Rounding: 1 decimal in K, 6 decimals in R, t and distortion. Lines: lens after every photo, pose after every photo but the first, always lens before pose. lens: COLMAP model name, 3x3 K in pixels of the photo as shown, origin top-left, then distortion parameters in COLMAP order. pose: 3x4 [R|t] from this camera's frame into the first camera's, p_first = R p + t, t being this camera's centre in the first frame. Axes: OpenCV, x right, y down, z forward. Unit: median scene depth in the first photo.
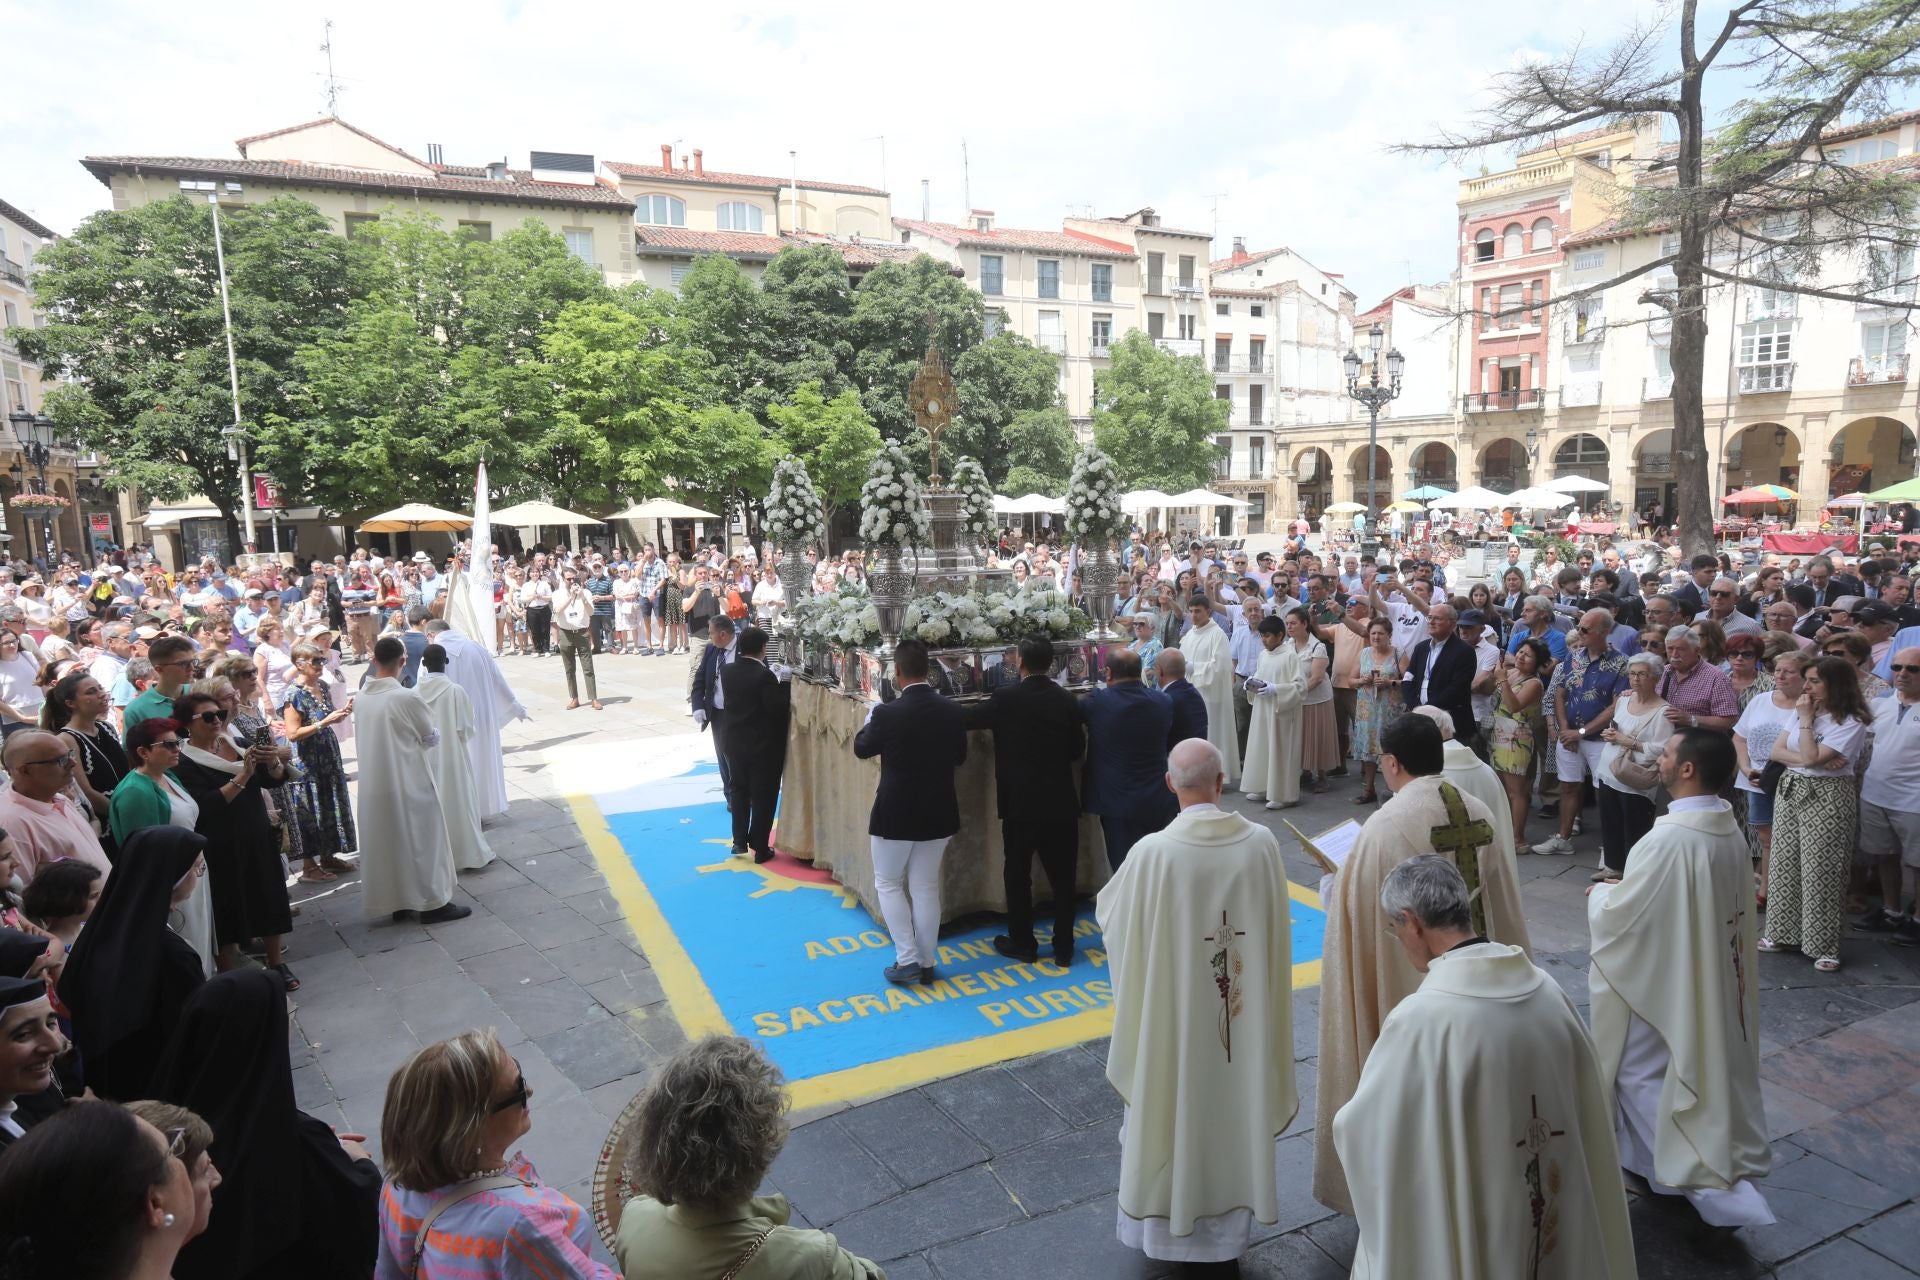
lens RADIAL K [[1112.6, 0, 949.7], [0, 1112.6, 643.3], [0, 0, 1]] dist [-0.049142, 0.038059]
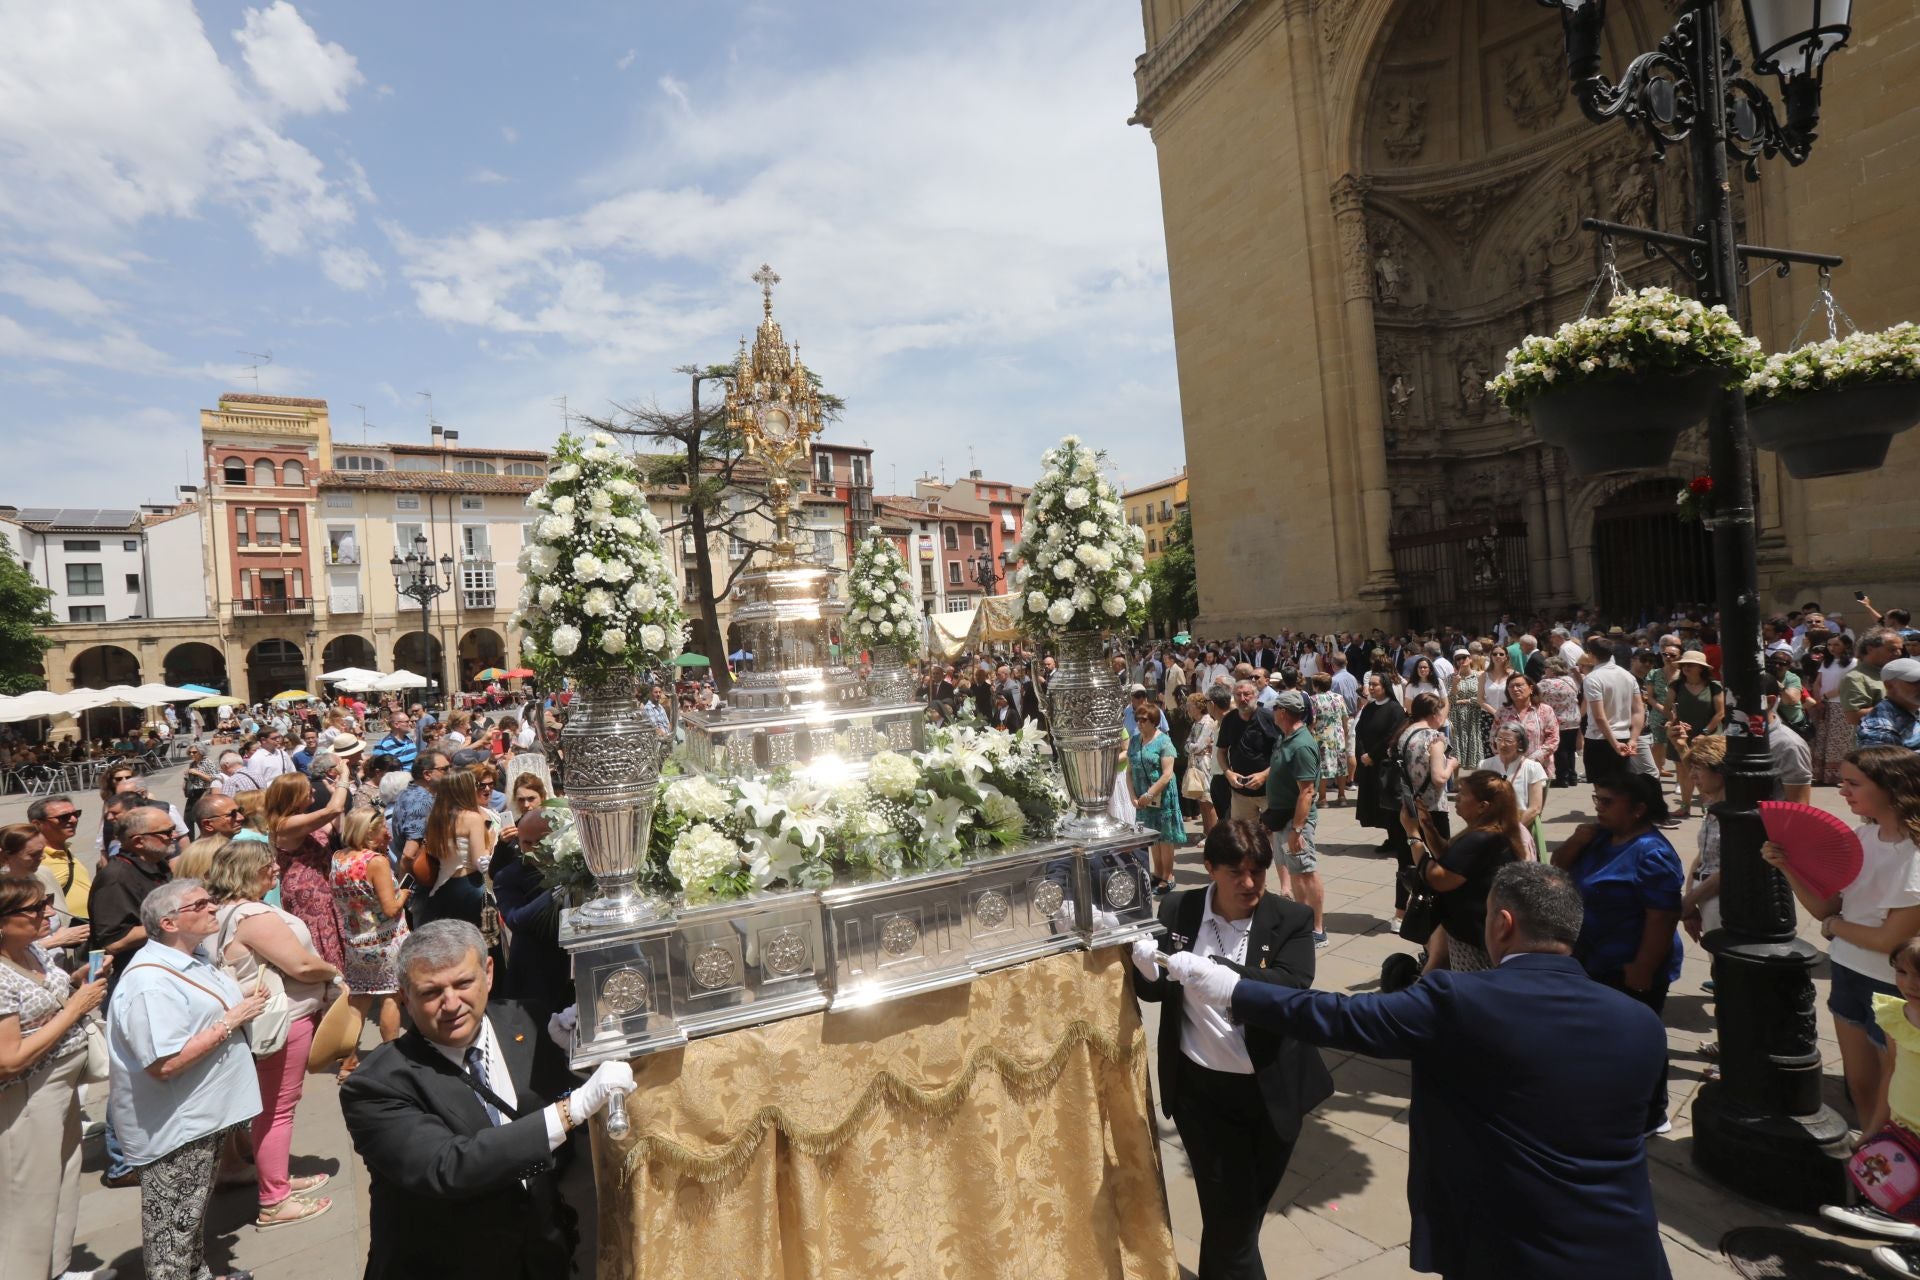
lens RADIAL K [[884.4, 0, 931.9], [0, 884.4, 648.3], [0, 0, 1]] dist [-0.059931, 0.023553]
pose [[0.041781, 0.005943, 0.999109, -0.466199], [0.198256, 0.980048, -0.014120, -0.036410], [-0.979259, 0.198670, 0.039770, 0.380376]]
